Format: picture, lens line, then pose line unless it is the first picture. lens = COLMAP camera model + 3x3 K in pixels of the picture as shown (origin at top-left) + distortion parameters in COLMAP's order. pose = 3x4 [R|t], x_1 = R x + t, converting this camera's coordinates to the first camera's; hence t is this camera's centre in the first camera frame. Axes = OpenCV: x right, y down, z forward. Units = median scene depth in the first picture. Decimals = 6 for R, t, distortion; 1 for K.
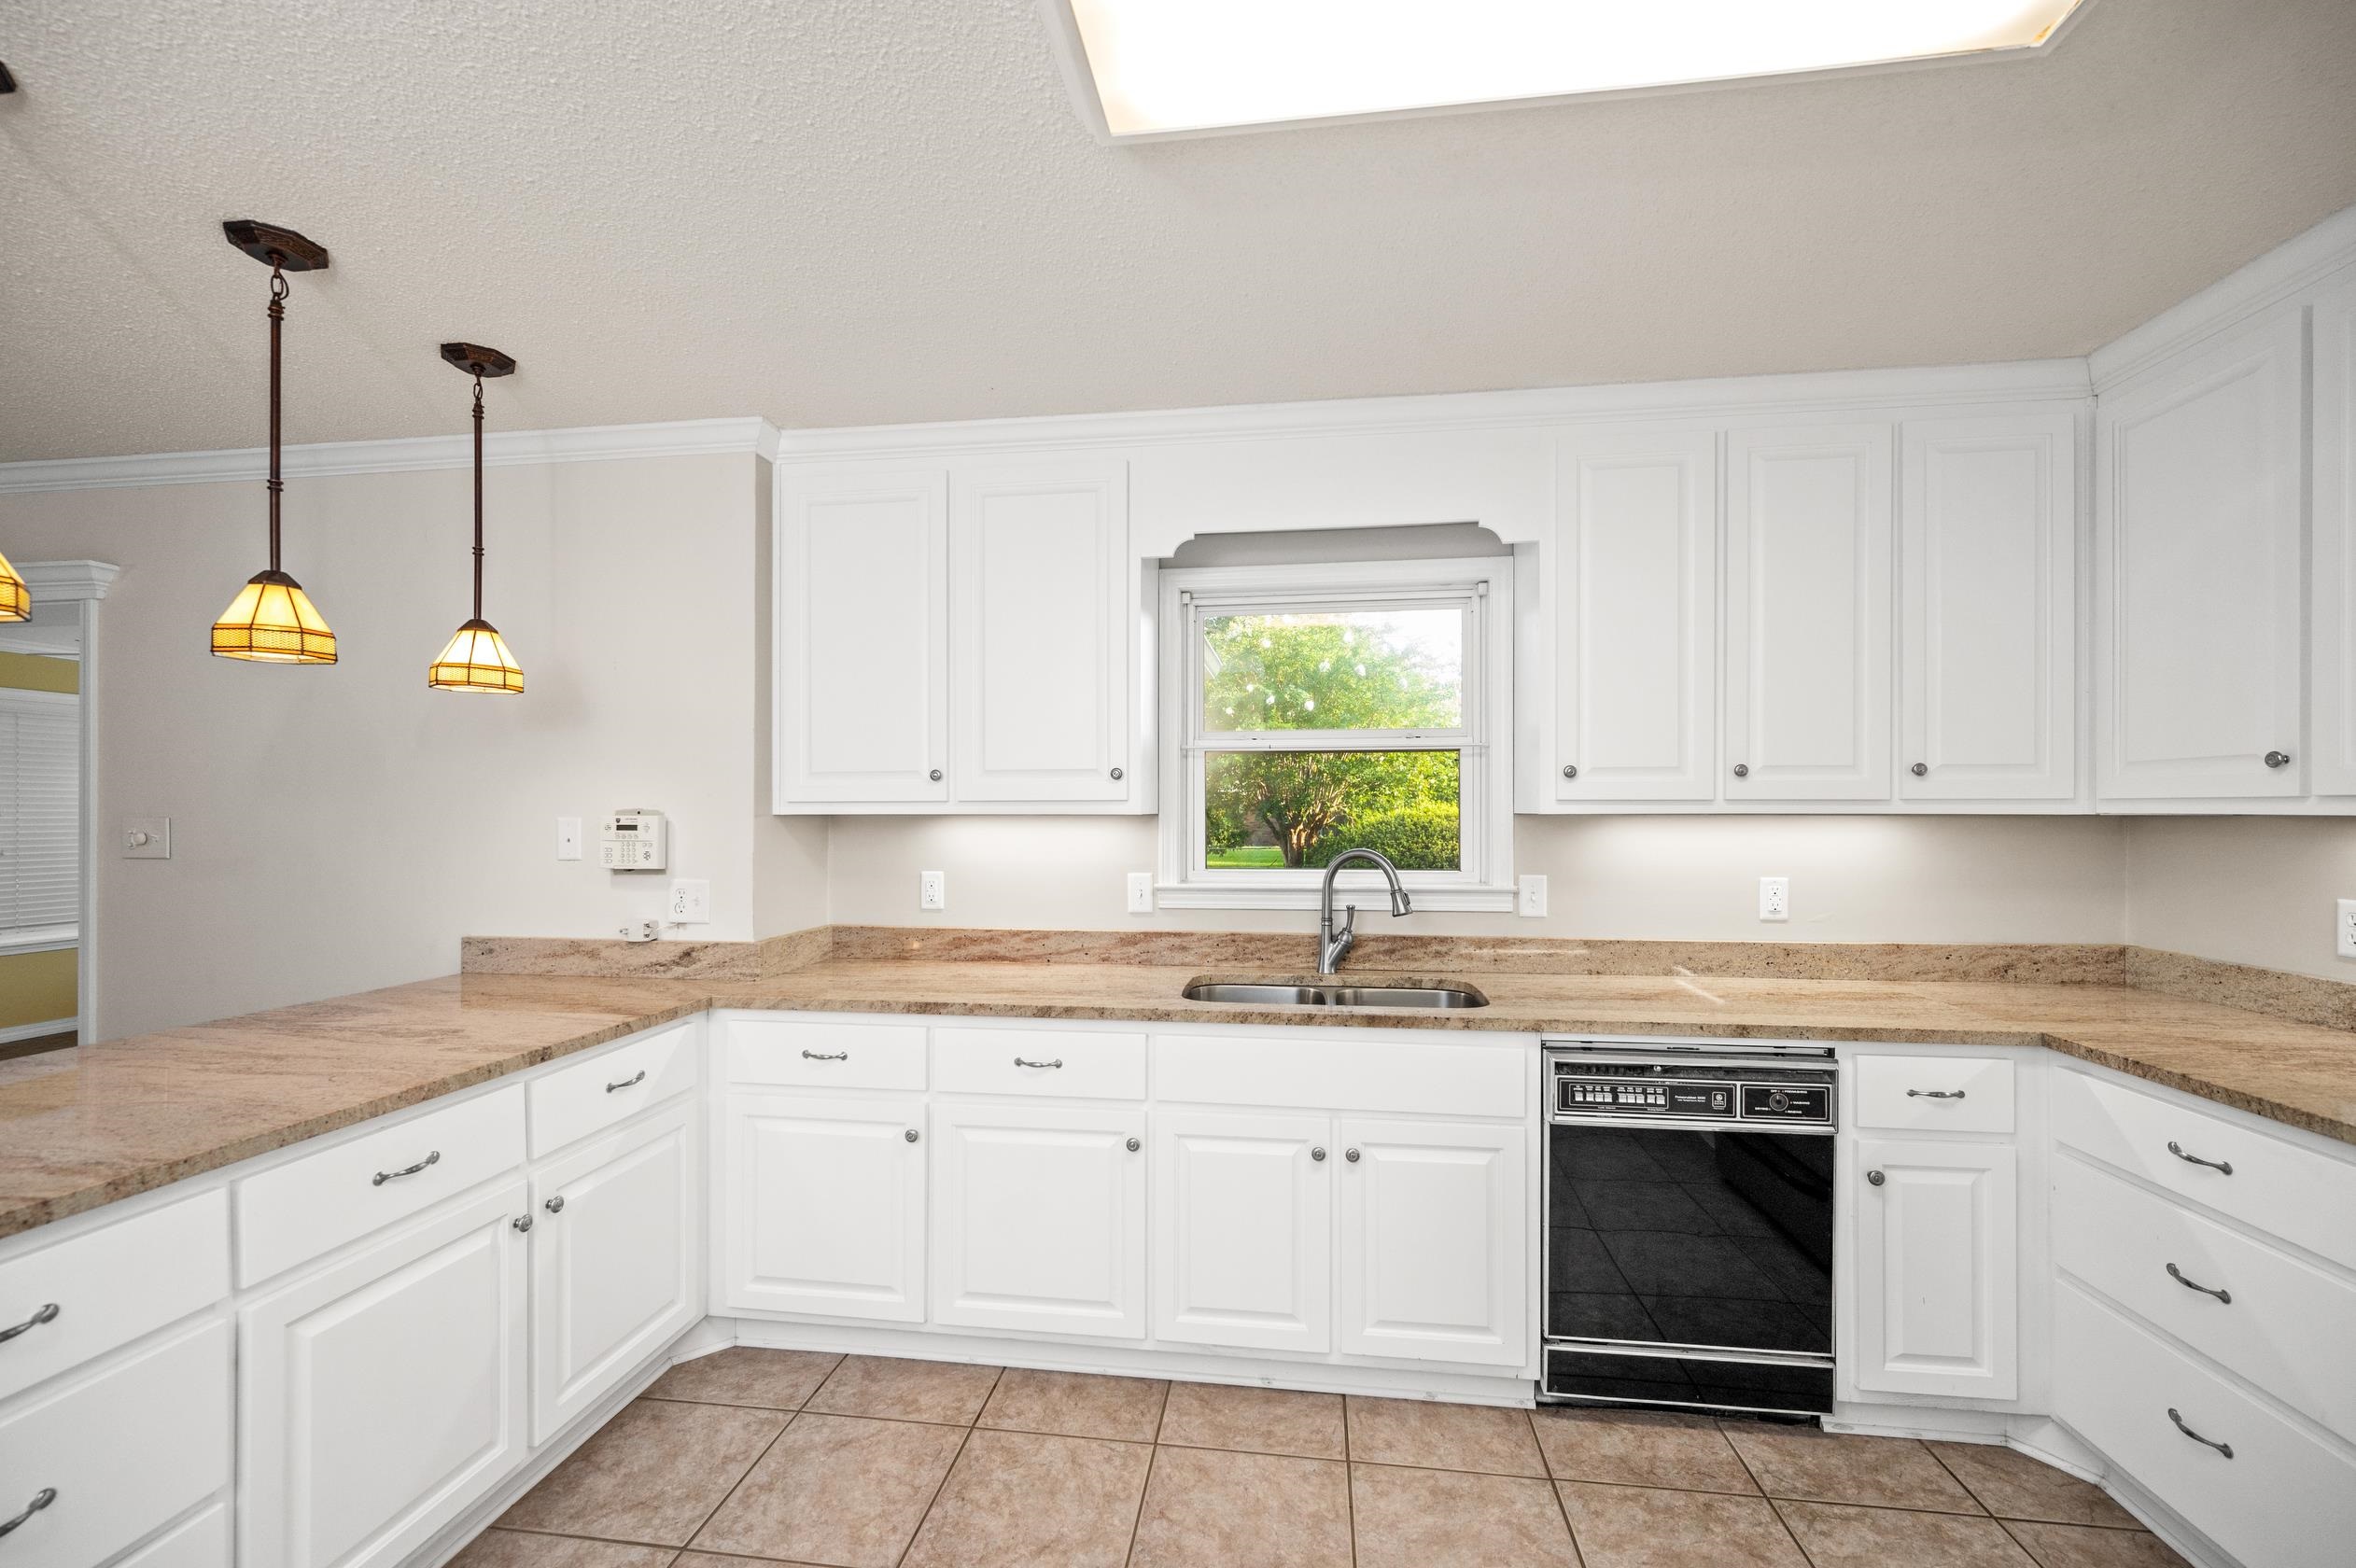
lens RADIAL K [[940.2, 0, 1169.3], [0, 940.2, 807.8], [0, 0, 1]] dist [-0.001215, 0.000683]
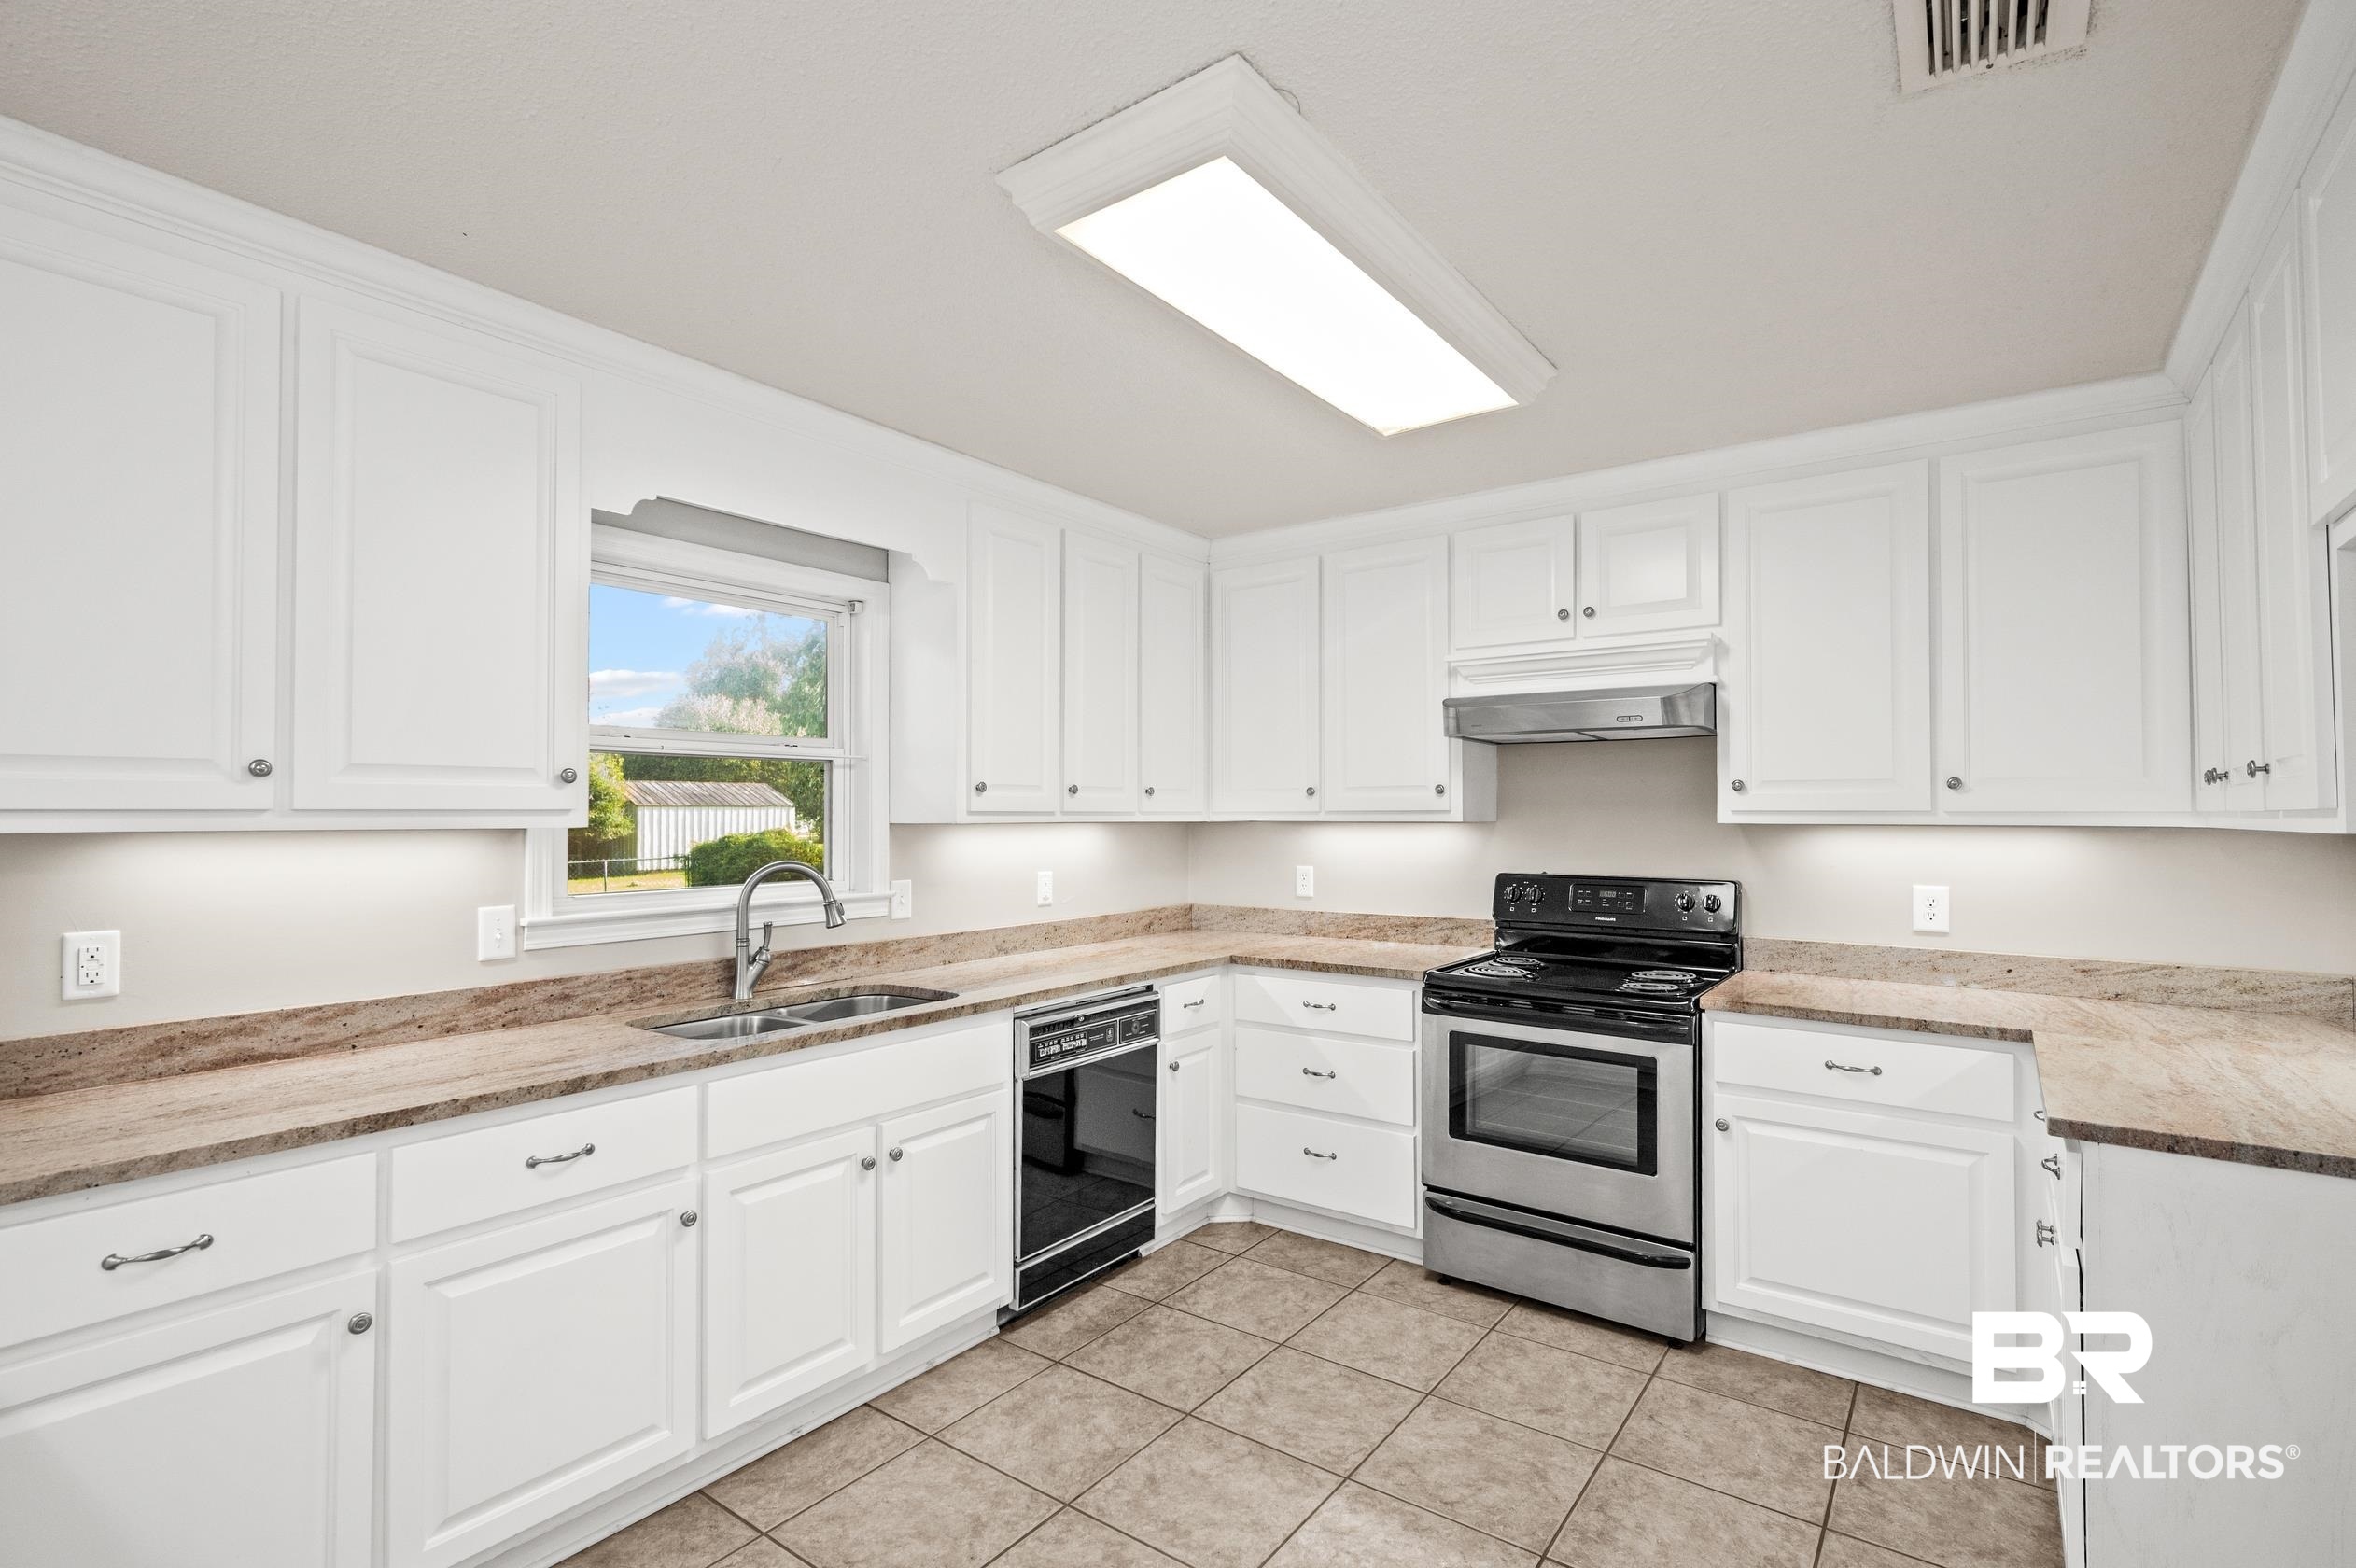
lens RADIAL K [[1057.5, 0, 1180.5], [0, 1057.5, 796.4], [0, 0, 1]] dist [0.002091, -0.001810]
pose [[0.501517, 0.015198, 0.865014, -0.644552], [0.001523, 0.999829, -0.018450, -0.002636], [-0.865147, 0.010571, 0.501408, 0.137369]]
